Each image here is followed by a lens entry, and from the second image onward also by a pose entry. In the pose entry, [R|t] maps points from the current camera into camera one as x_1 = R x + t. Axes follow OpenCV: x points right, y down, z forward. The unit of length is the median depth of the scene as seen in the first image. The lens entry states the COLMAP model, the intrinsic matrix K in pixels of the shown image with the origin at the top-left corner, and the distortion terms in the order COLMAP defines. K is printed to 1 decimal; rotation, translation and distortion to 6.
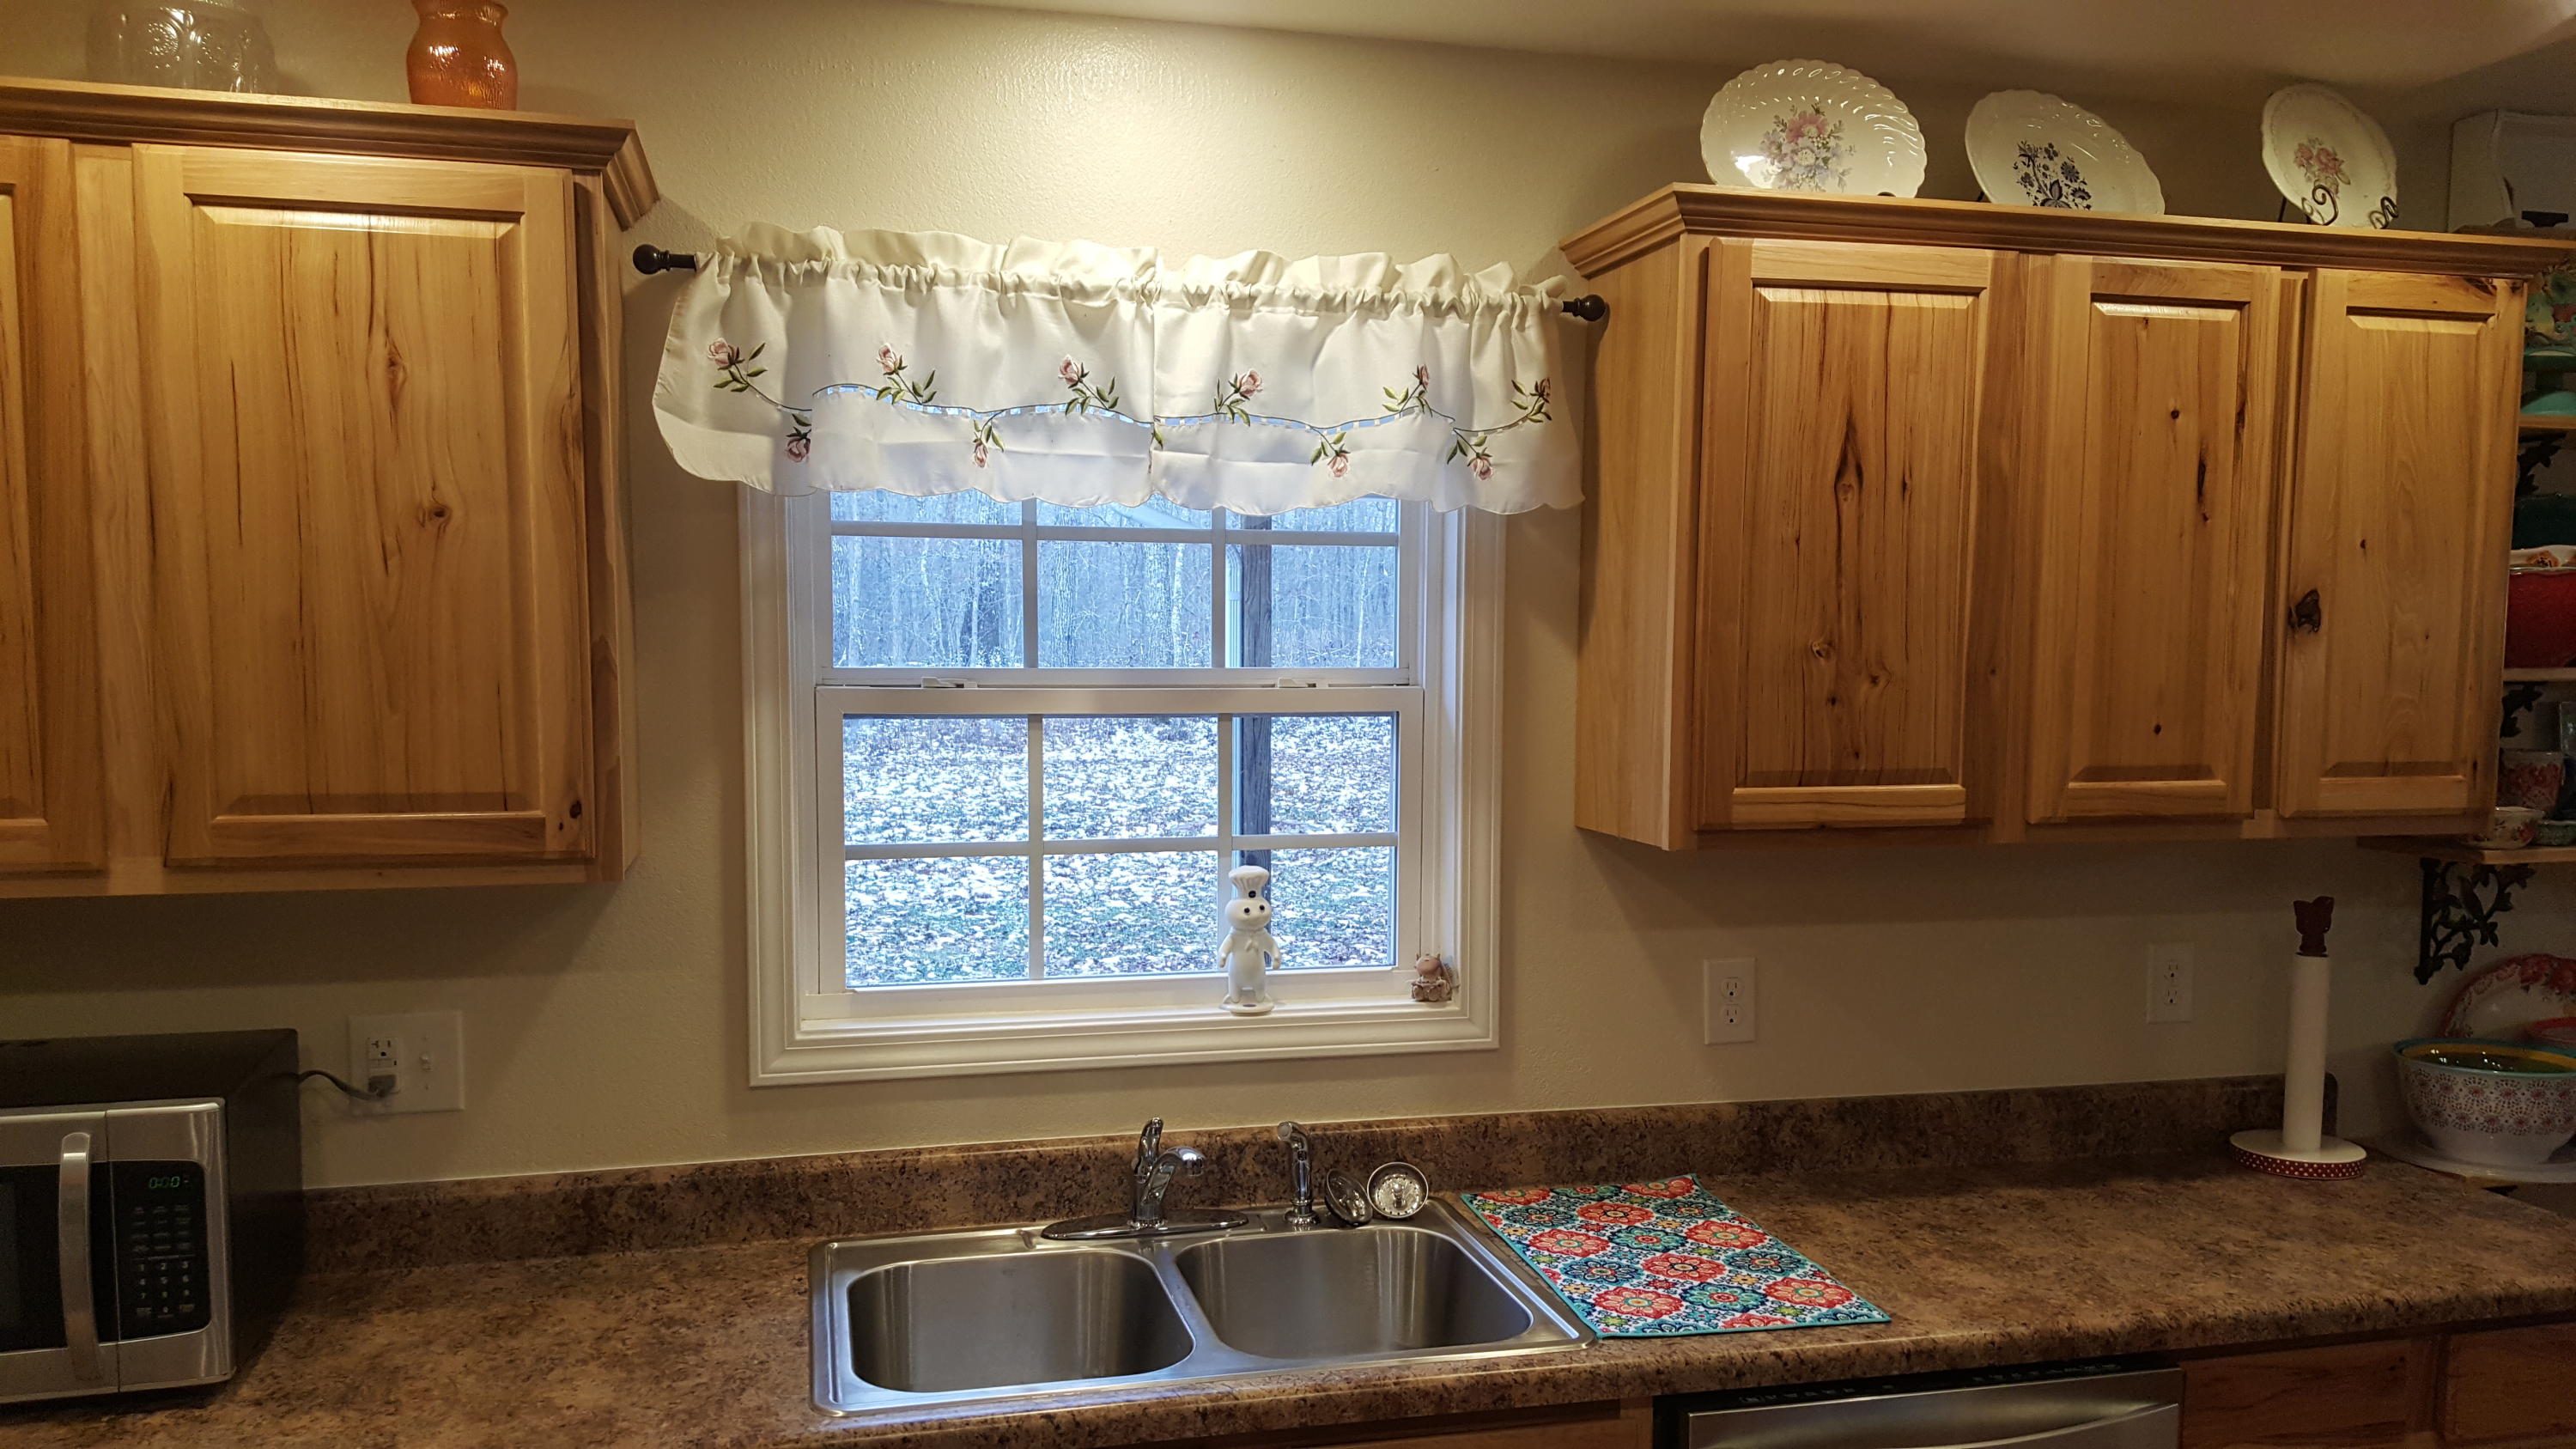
lens RADIAL K [[1874.8, 0, 1249.4], [0, 1874.8, 792.9], [0, 0, 1]] dist [0.100317, -0.175636]
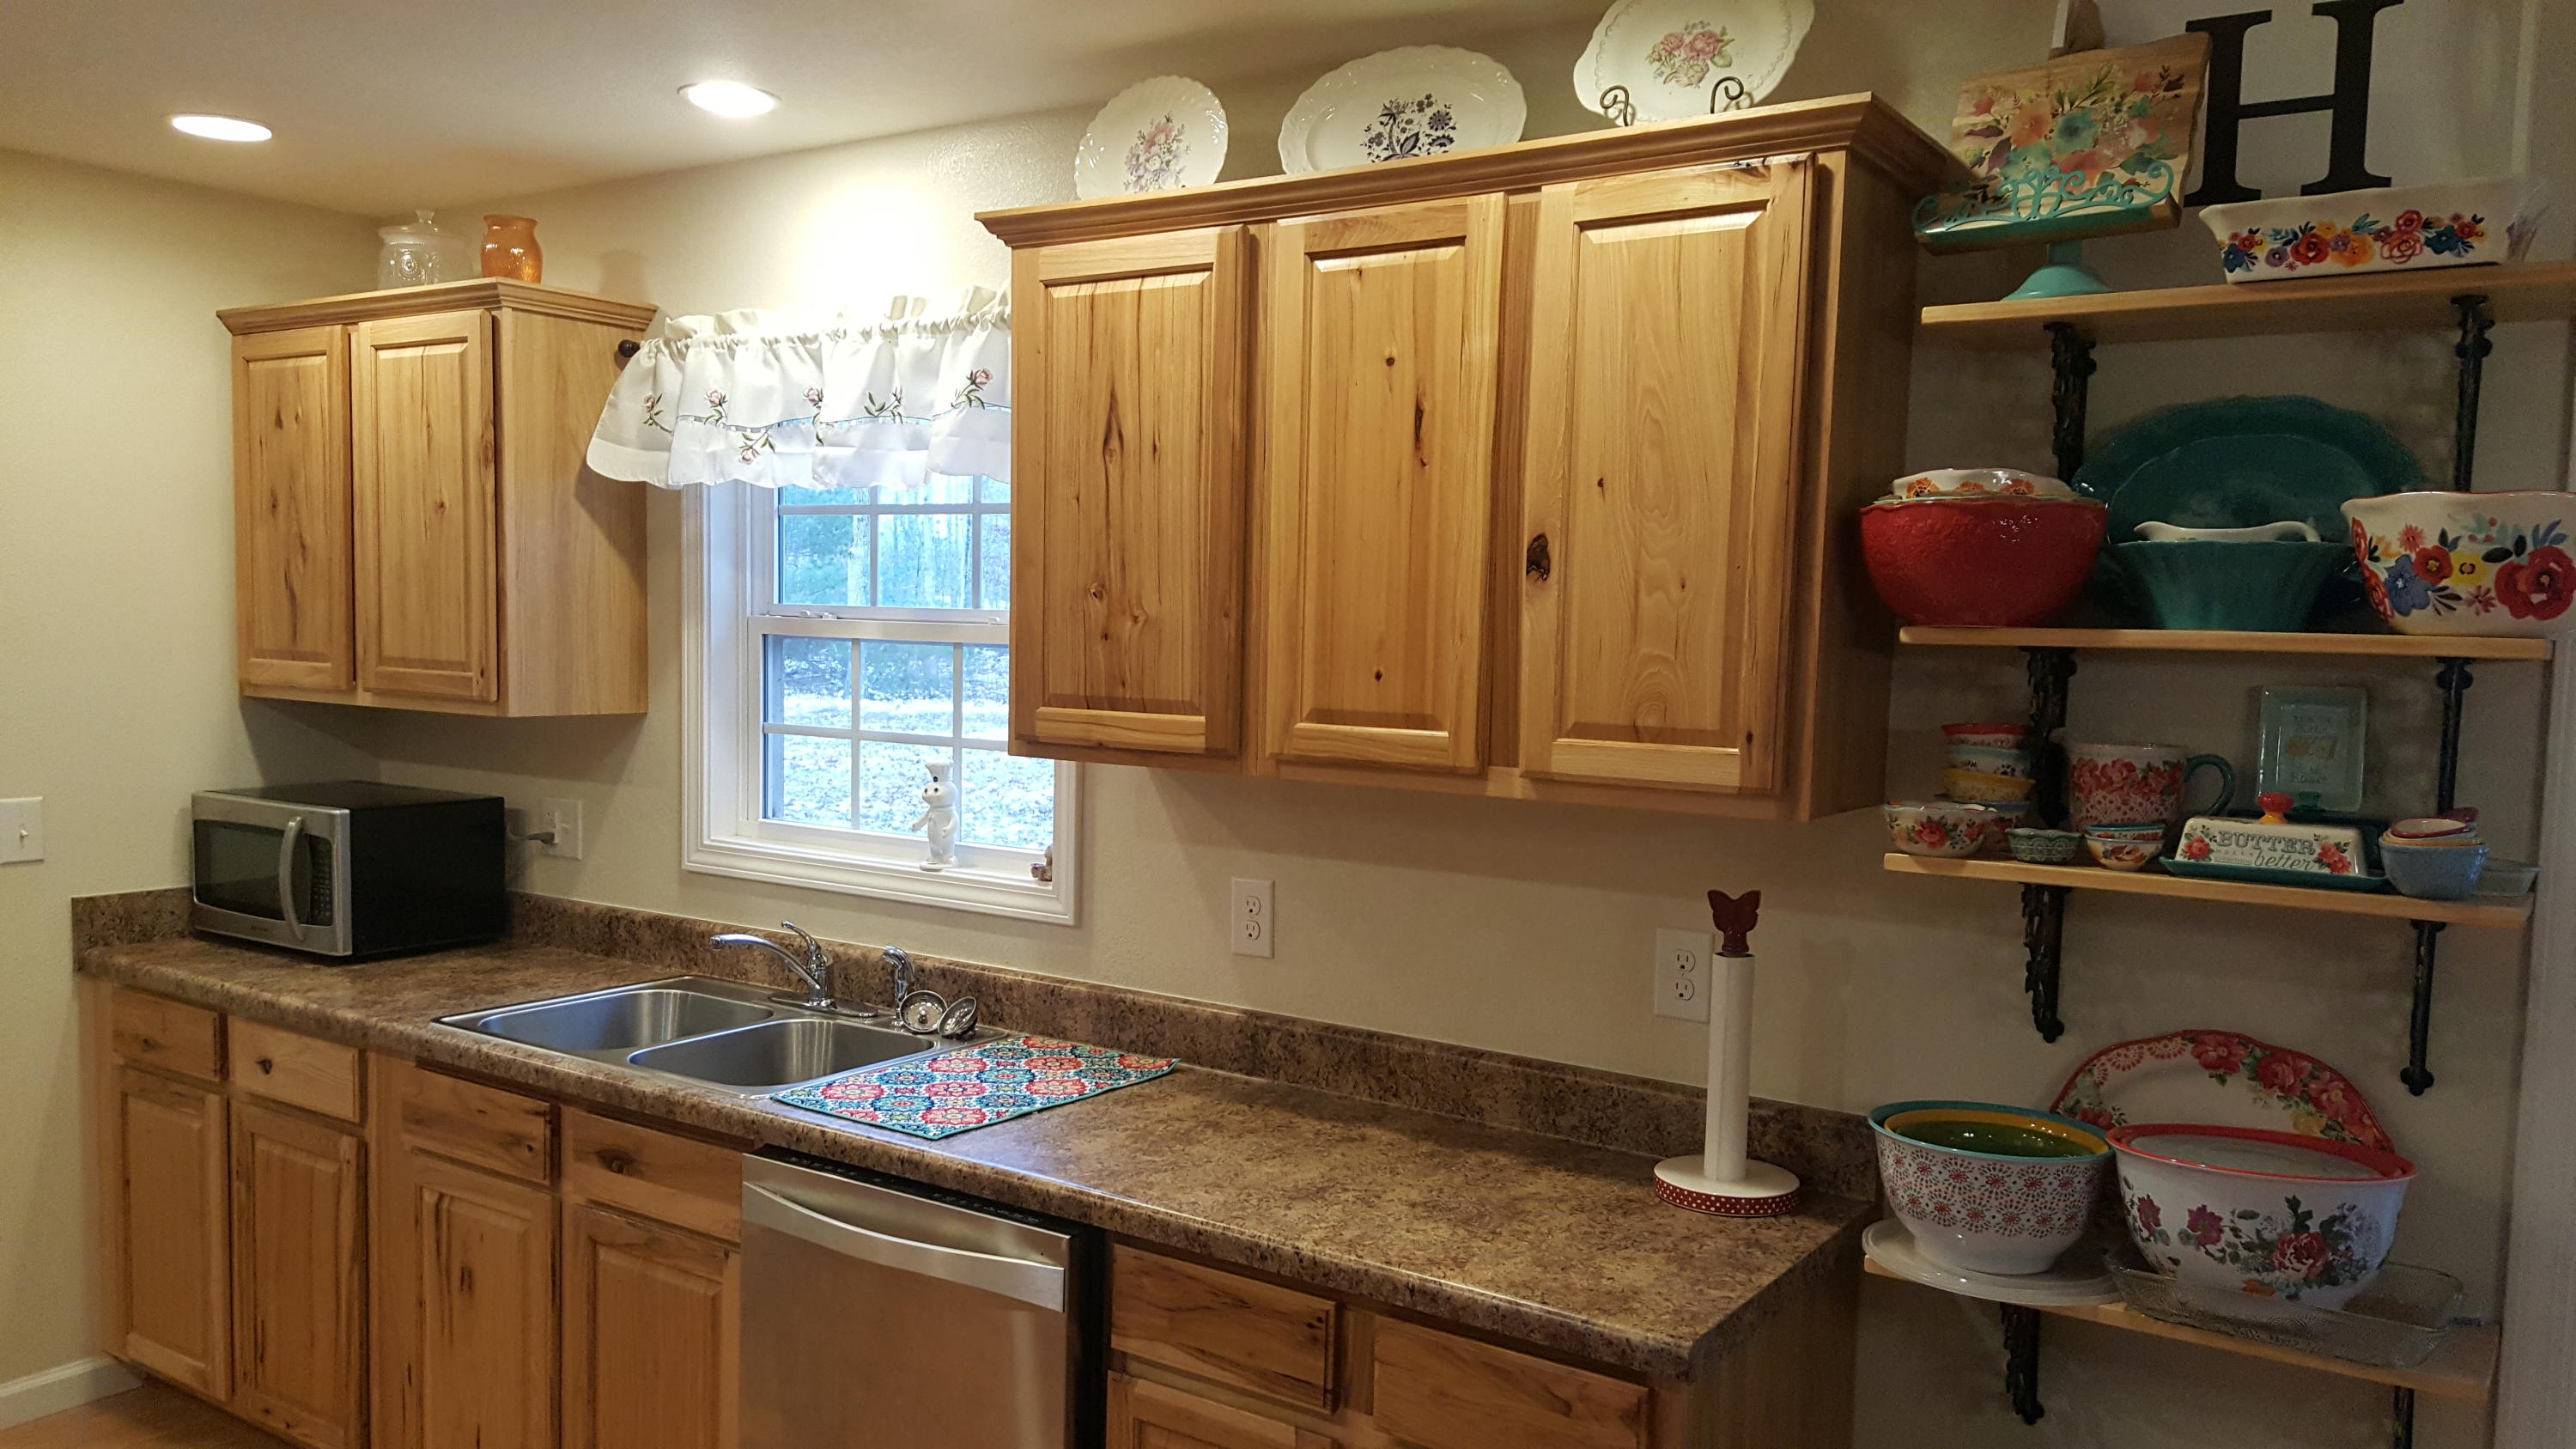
lens RADIAL K [[1927.4, 0, 1289.5], [0, 1927.4, 769.0], [0, 0, 1]] dist [0.077676, -0.089078]
pose [[0.669836, 0.071200, -0.739088, 1.218773], [-0.079767, 0.996532, 0.023708, -0.004838], [0.738212, 0.043074, 0.673192, 0.283310]]
